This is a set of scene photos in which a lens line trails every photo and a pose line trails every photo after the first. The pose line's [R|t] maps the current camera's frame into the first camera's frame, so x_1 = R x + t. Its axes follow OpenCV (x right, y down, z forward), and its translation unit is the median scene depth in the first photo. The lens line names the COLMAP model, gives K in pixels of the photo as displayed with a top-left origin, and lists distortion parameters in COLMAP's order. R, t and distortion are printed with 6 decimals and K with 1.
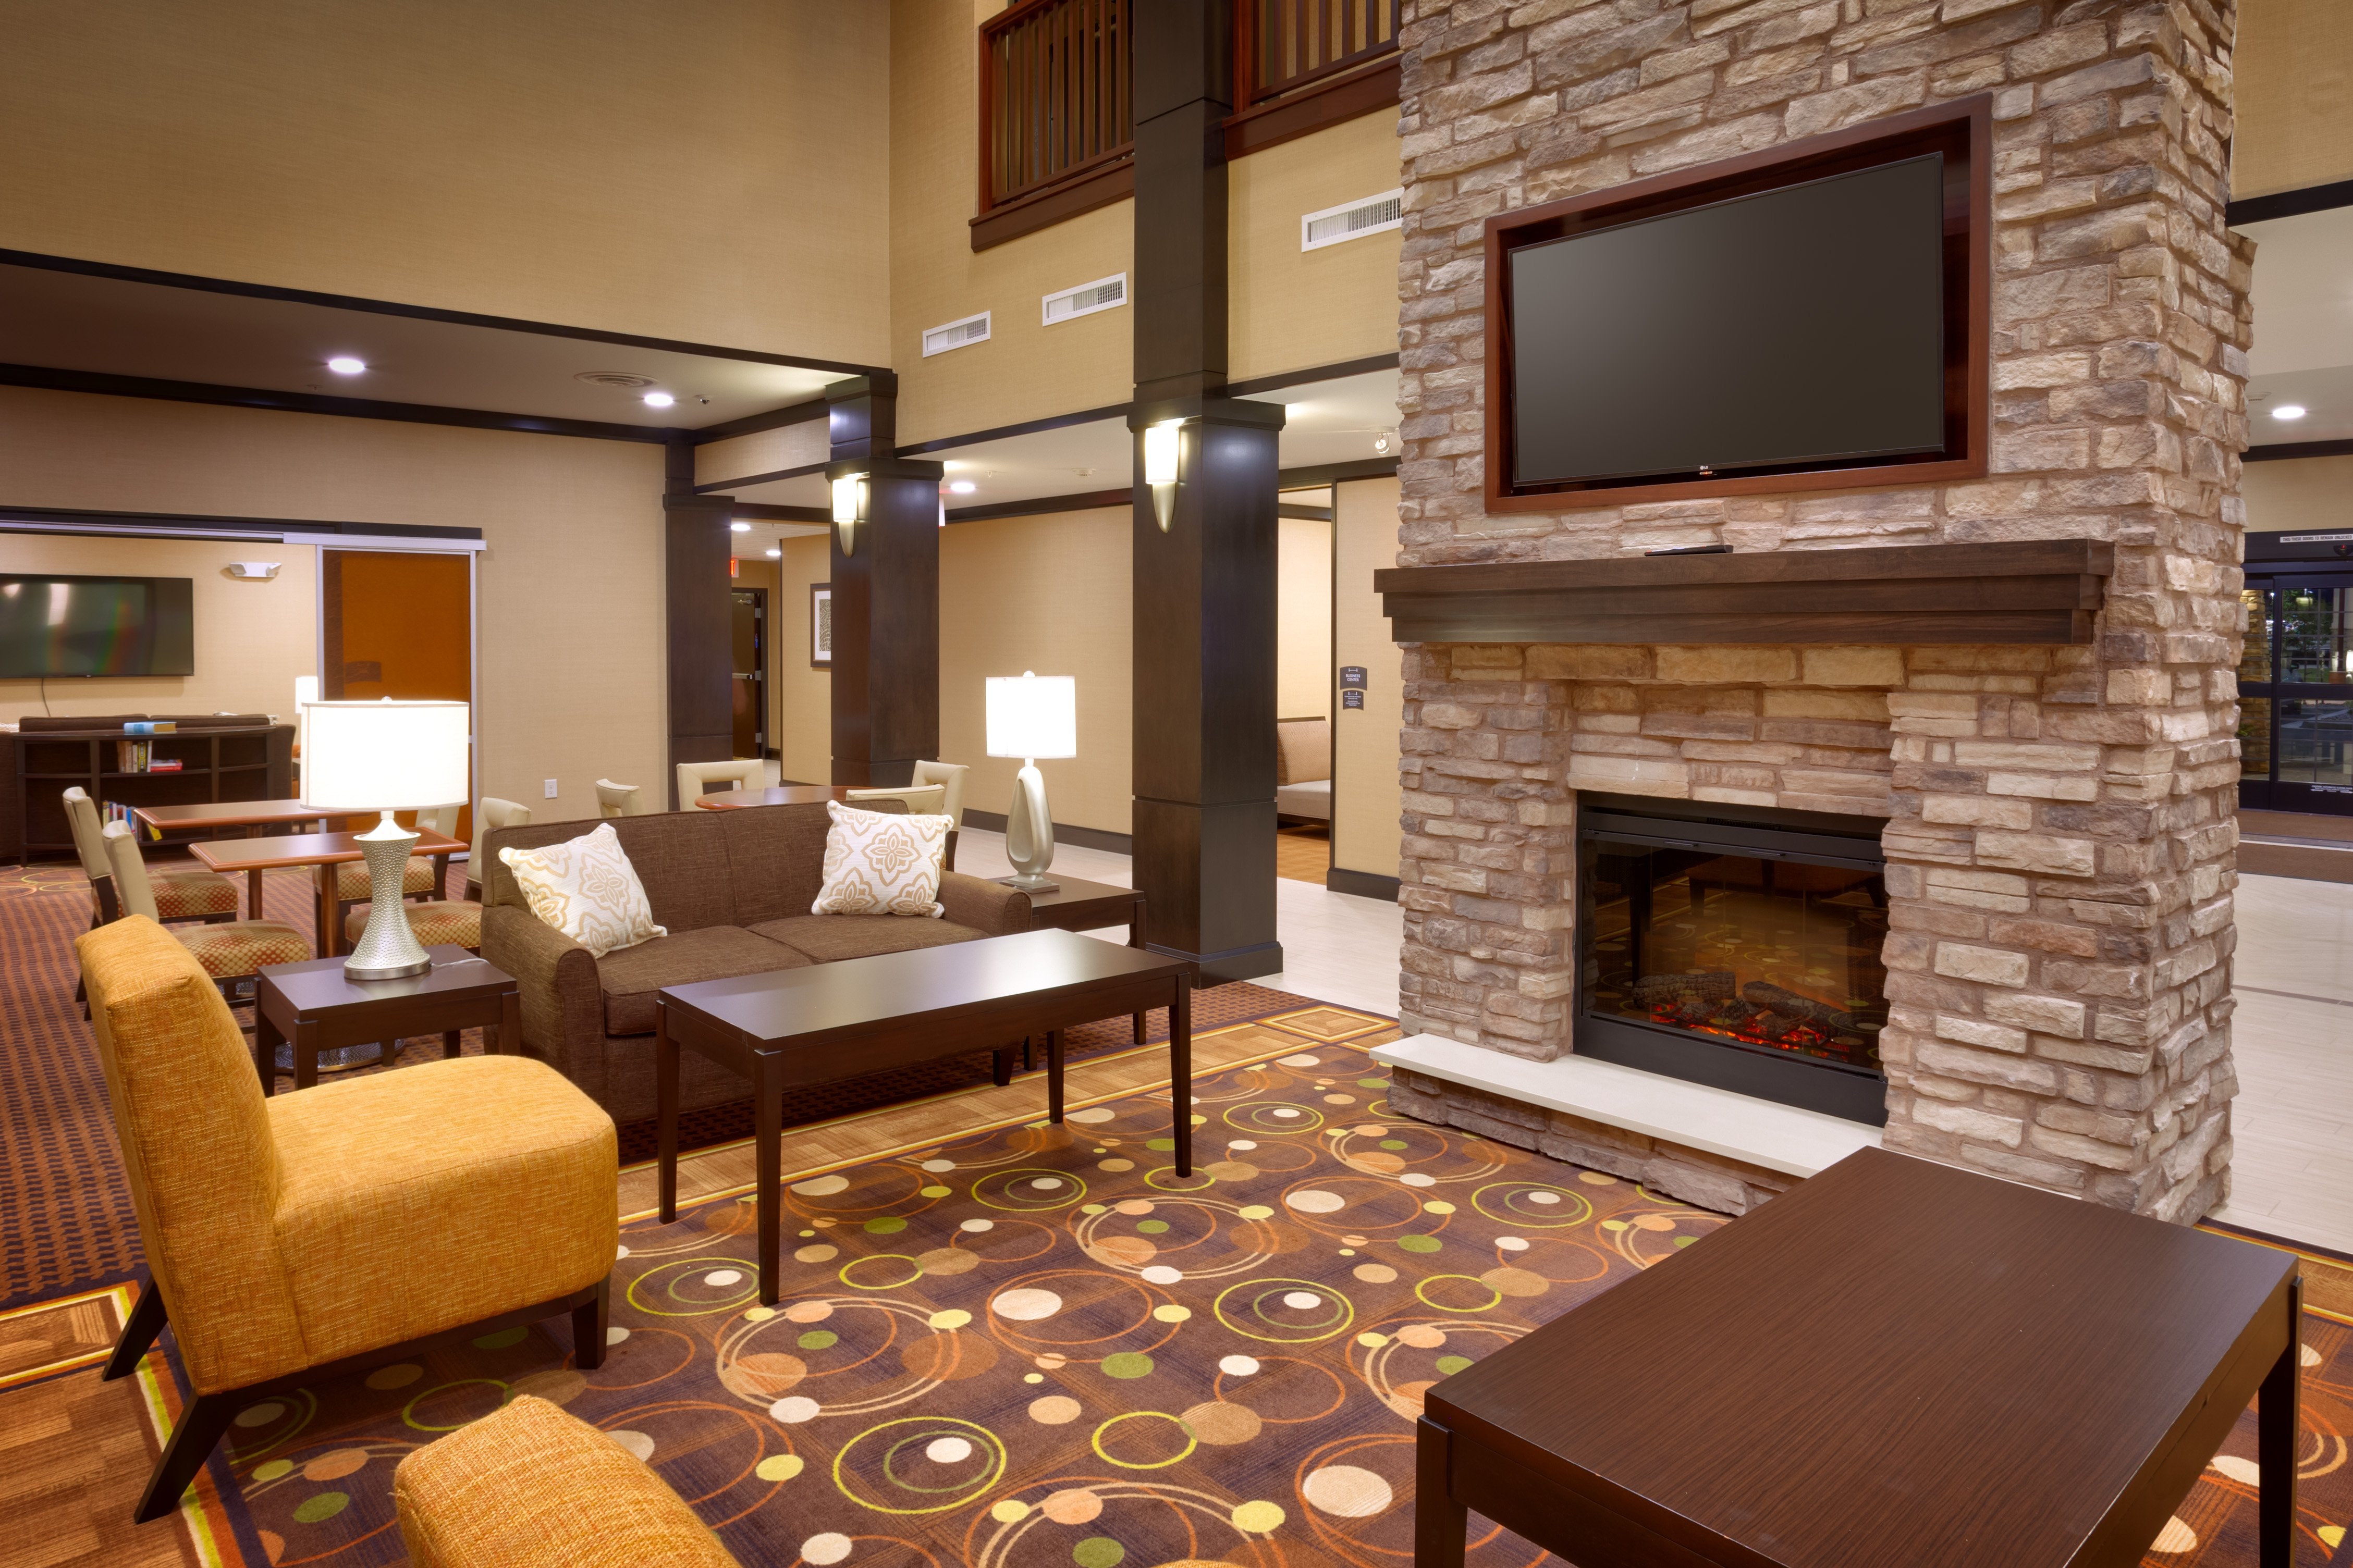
lens RADIAL K [[1449.5, 0, 1158.8], [0, 1449.5, 659.7], [0, 0, 1]] dist [-0.032861, 0.000282]
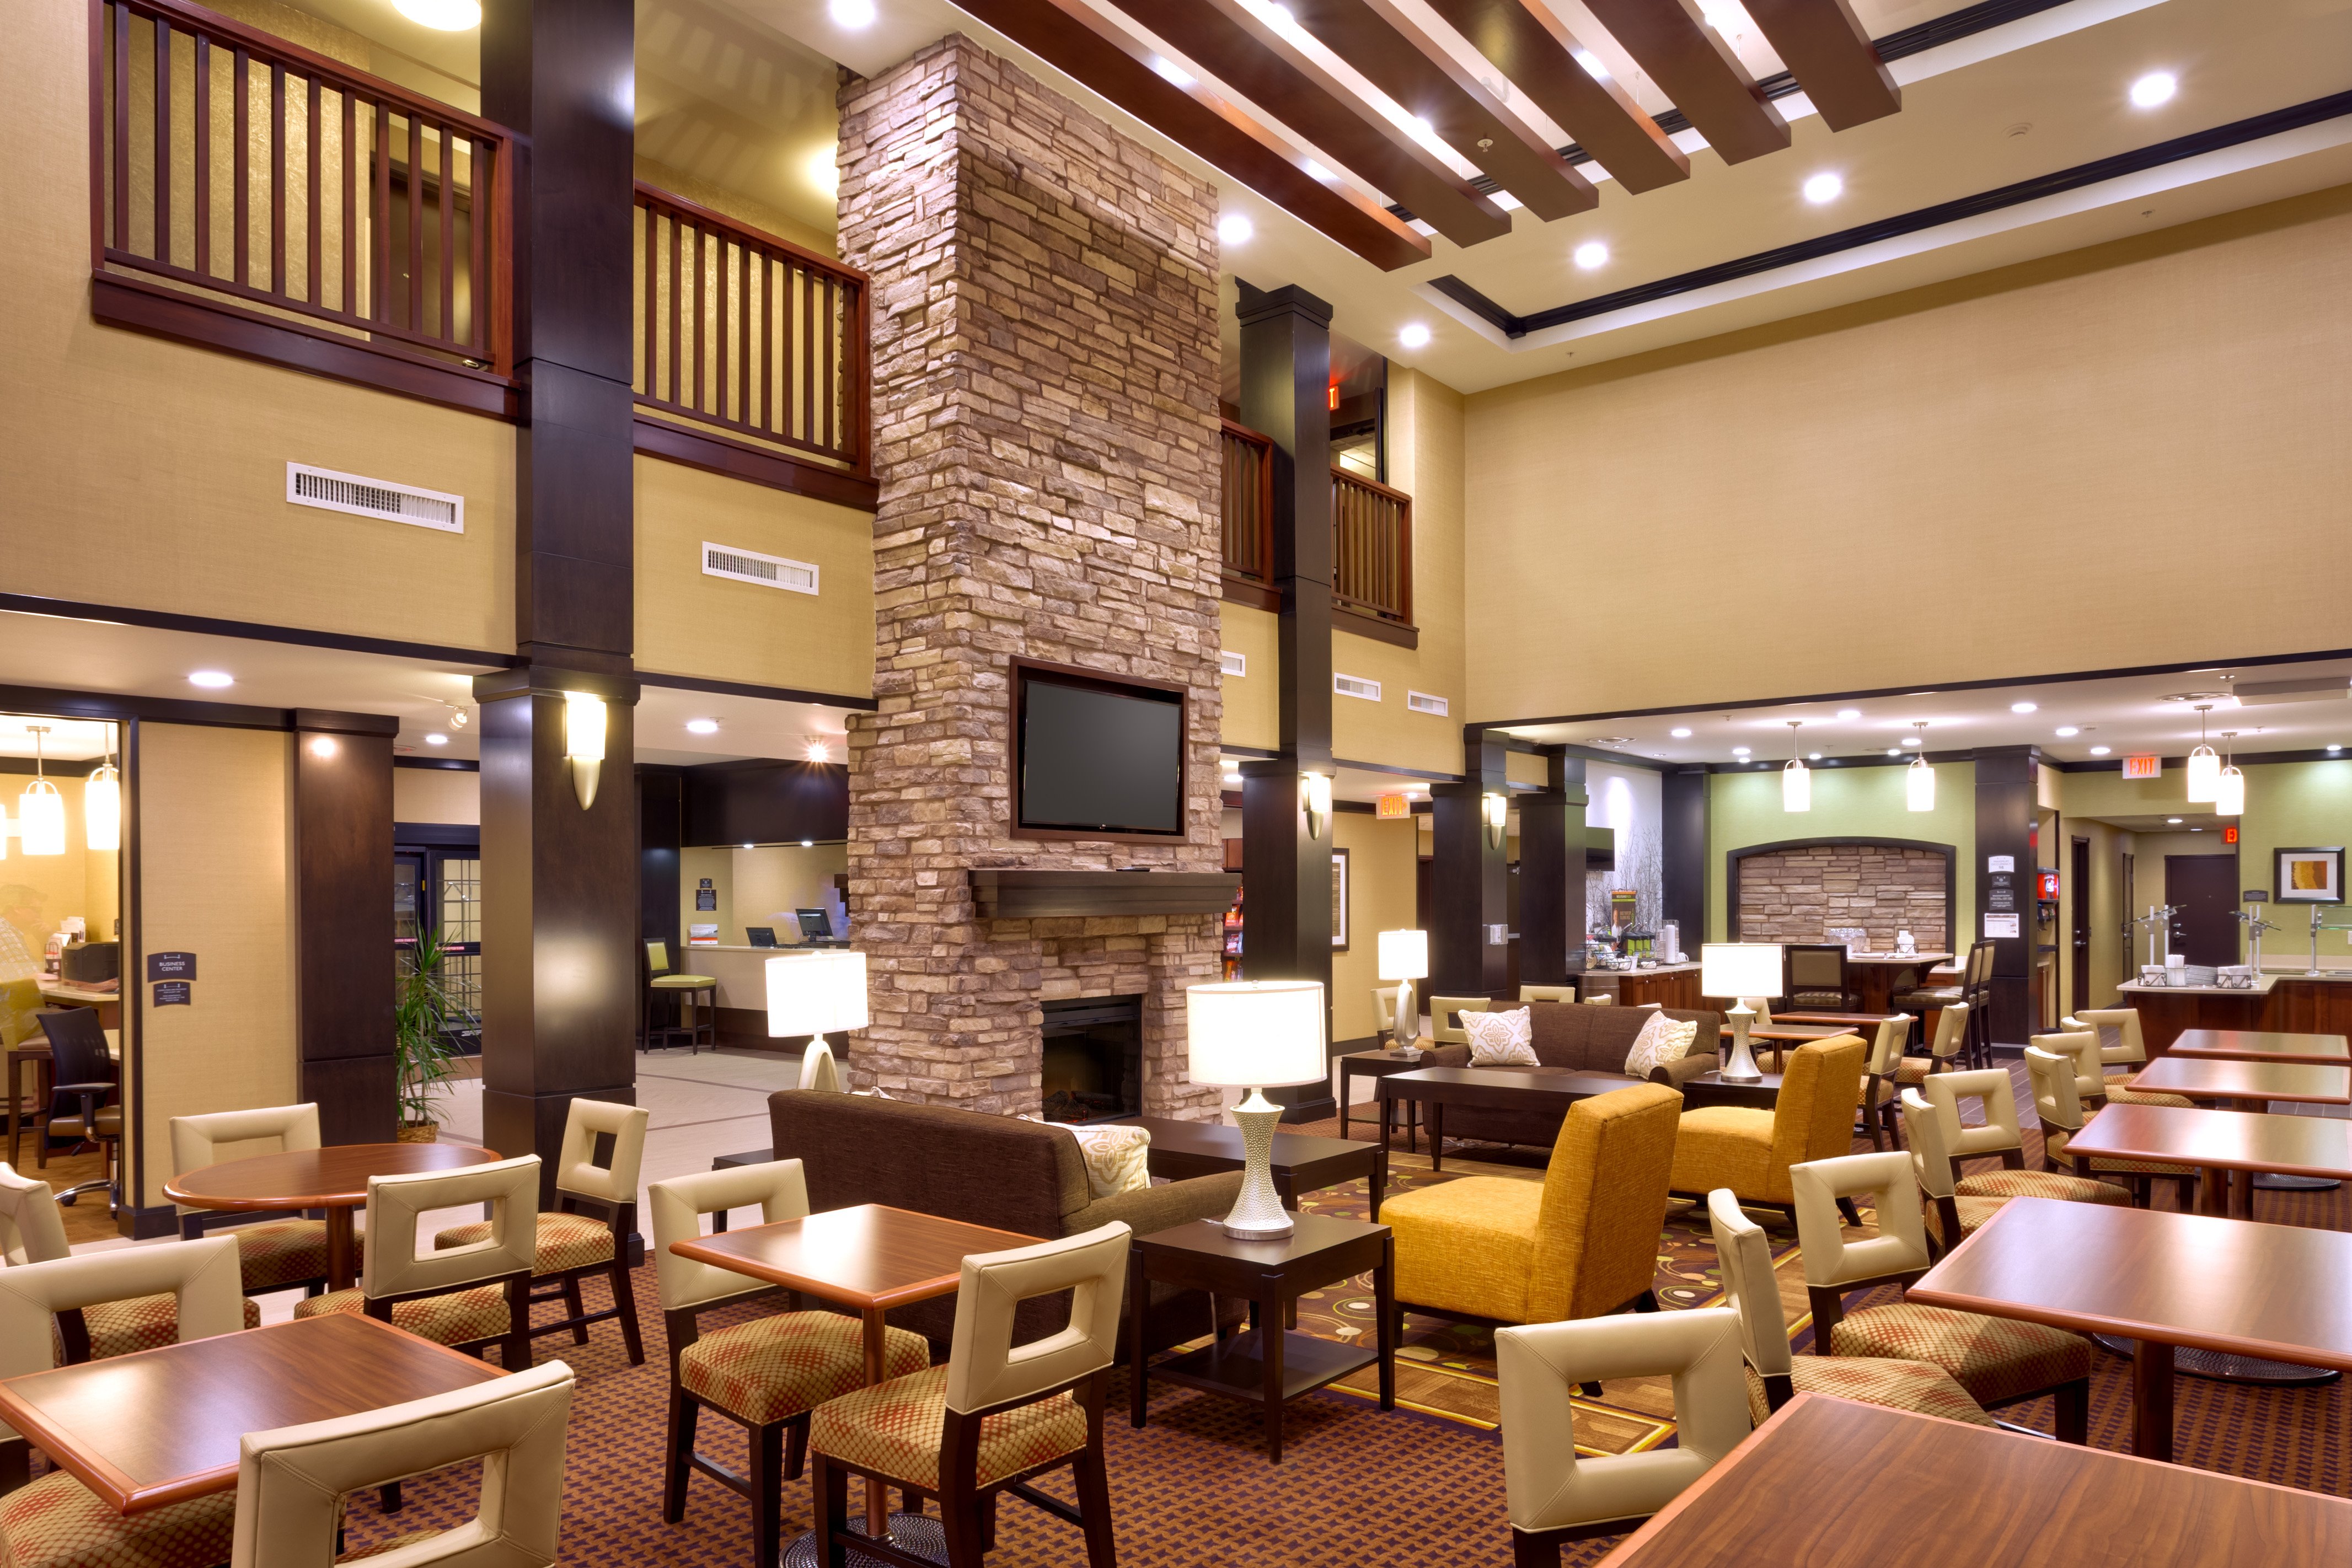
lens RADIAL K [[1449.0, 0, 1175.7], [0, 1449.0, 894.4], [0, 0, 1]] dist [-0.032861, 0.000282]
pose [[-0.157179, -0.001061, 0.987570, -1.404098], [0.016901, 0.999850, 0.003764, -0.040391], [-0.987426, 0.017283, -0.157137, 1.077145]]
